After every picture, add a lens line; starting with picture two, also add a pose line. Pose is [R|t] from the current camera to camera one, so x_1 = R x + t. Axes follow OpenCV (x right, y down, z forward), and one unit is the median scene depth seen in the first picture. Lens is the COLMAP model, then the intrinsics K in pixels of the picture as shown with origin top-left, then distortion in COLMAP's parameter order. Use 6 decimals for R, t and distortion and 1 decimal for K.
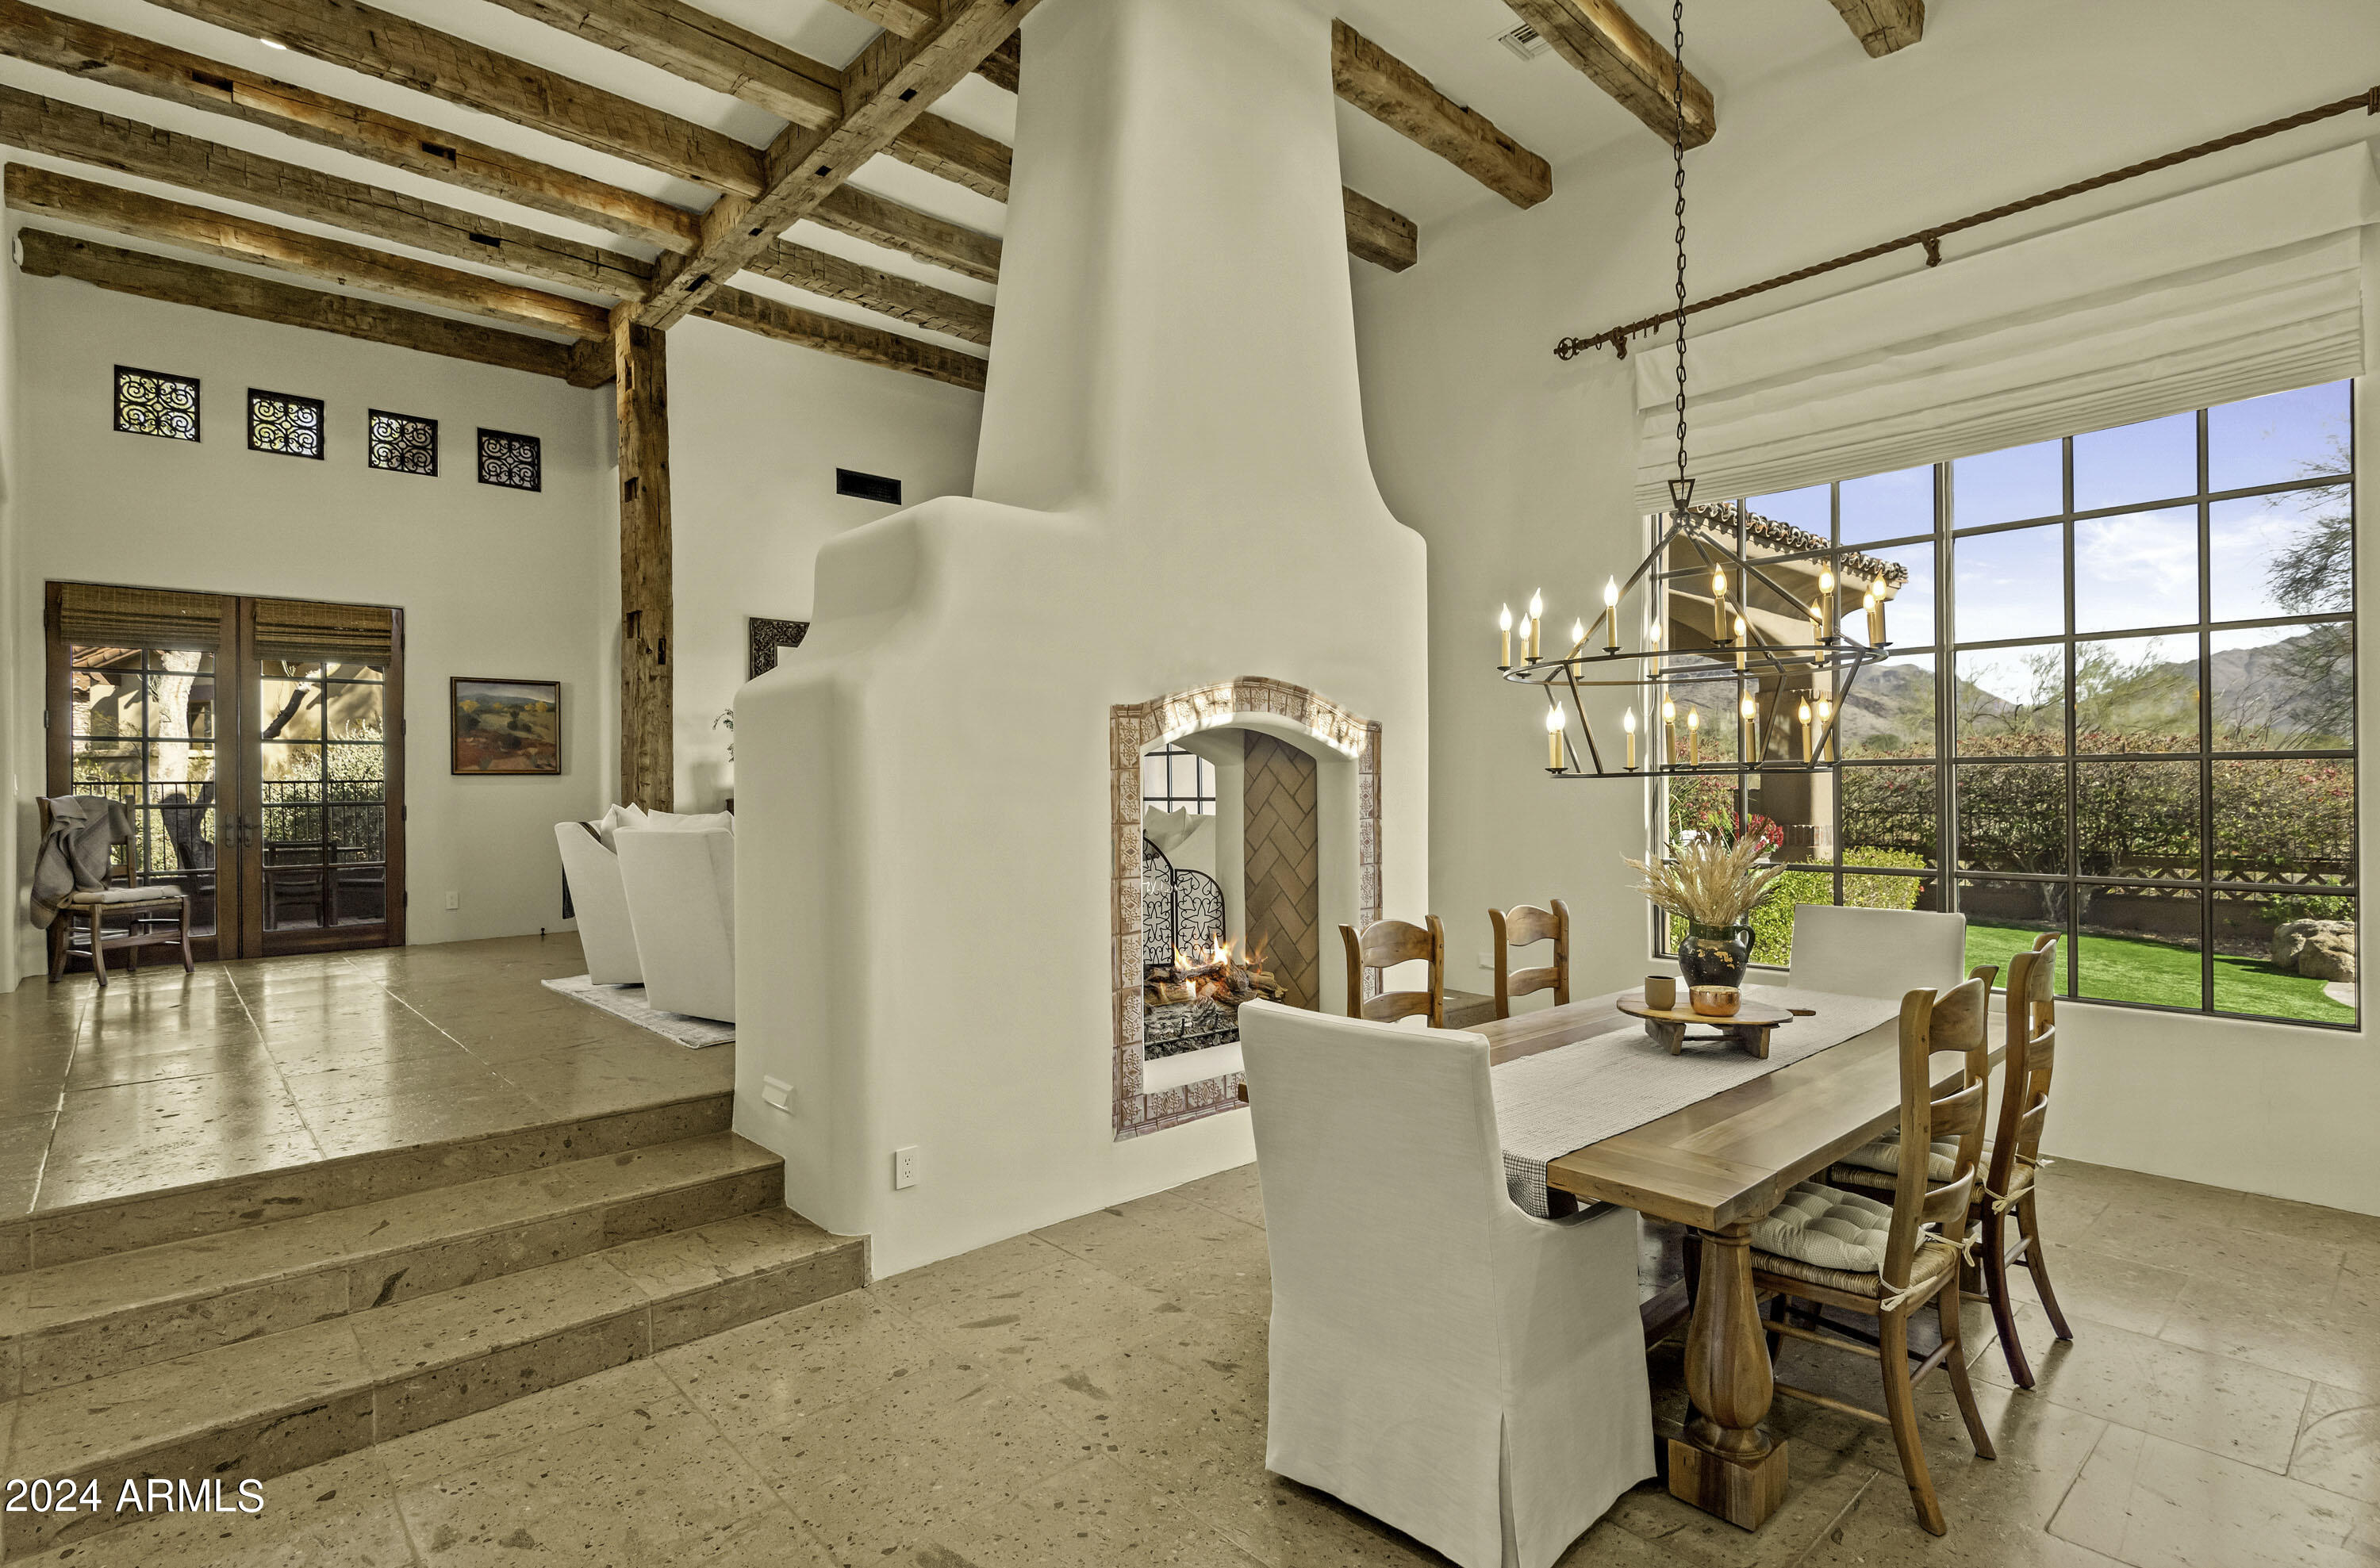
lens RADIAL K [[1134.2, 0, 1192.0], [0, 1134.2, 788.1], [0, 0, 1]] dist [-0.003252, -0.002064]
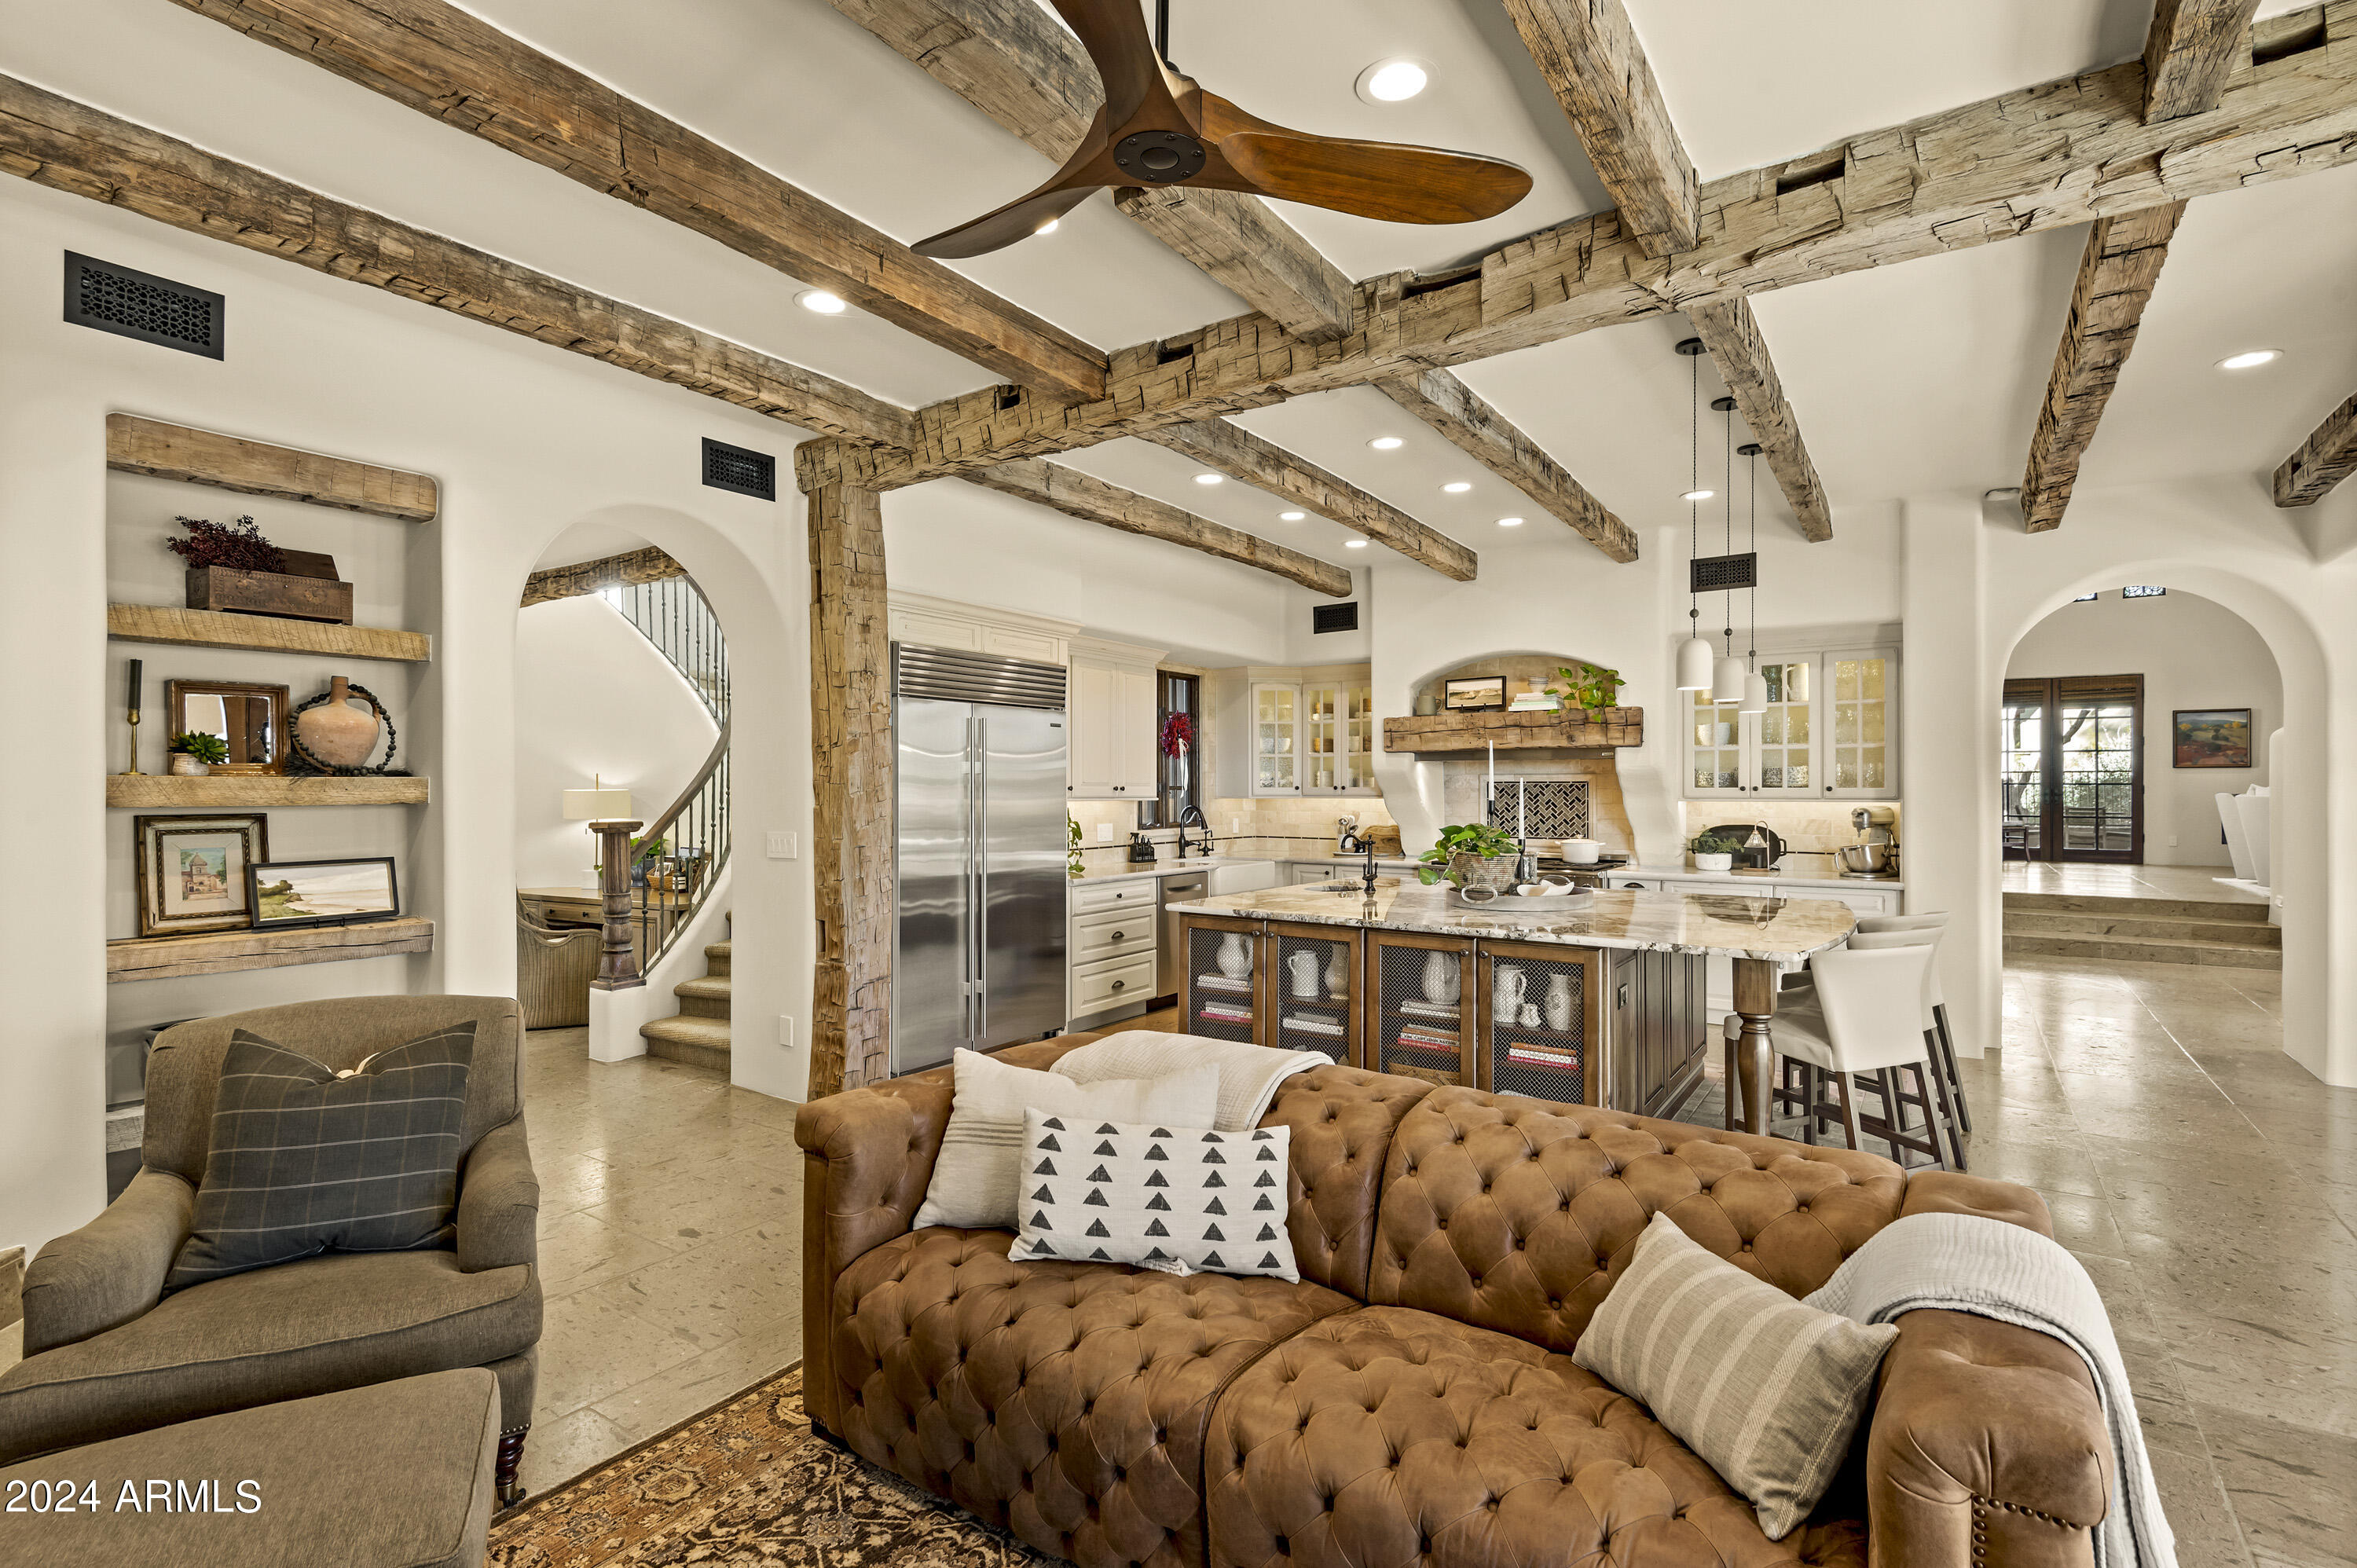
lens RADIAL K [[1100.6, 0, 1188.0], [0, 1100.6, 781.8], [0, 0, 1]] dist [0.013883, -0.004090]
pose [[0.219327, 0.010772, -0.975592, 0.770905], [-0.001012, 0.999941, 0.010814, -0.008015], [0.975651, -0.001385, 0.219325, -0.964673]]
